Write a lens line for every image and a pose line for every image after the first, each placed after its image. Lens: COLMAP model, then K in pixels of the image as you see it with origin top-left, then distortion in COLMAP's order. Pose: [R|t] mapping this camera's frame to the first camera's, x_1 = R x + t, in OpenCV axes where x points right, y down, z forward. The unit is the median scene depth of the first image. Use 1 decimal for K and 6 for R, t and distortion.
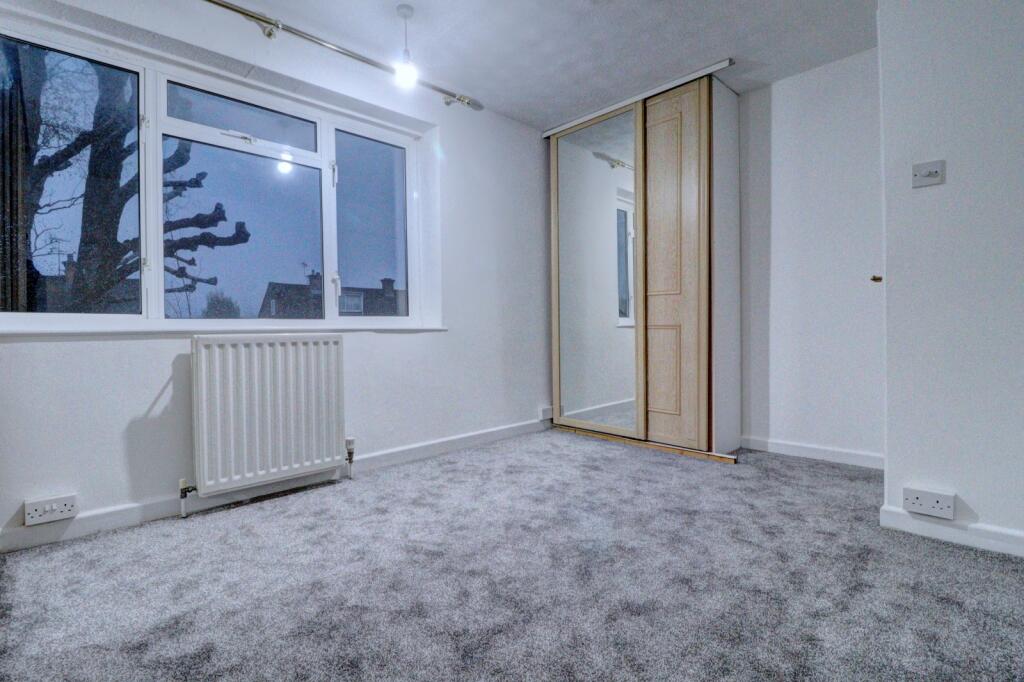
lens RADIAL K [[476.7, 0, 517.0], [0, 476.7, 334.2], [0, 0, 1]] dist [0.001637, -0.012800]
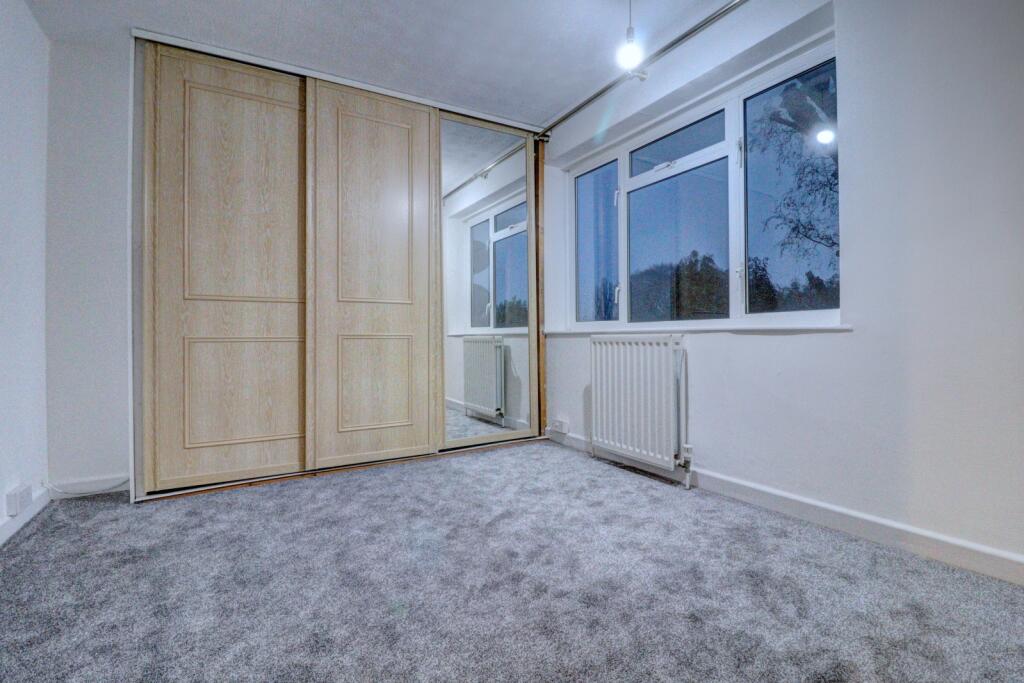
lens RADIAL K [[476.7, 0, 517.0], [0, 476.7, 334.7], [0, 0, 1]] dist [0.001637, -0.012800]
pose [[-0.232074, 0.012779, -0.972614, 0.680733], [0.003072, 0.999918, 0.012405, -0.014613], [0.972693, -0.000109, -0.232095, 0.947168]]
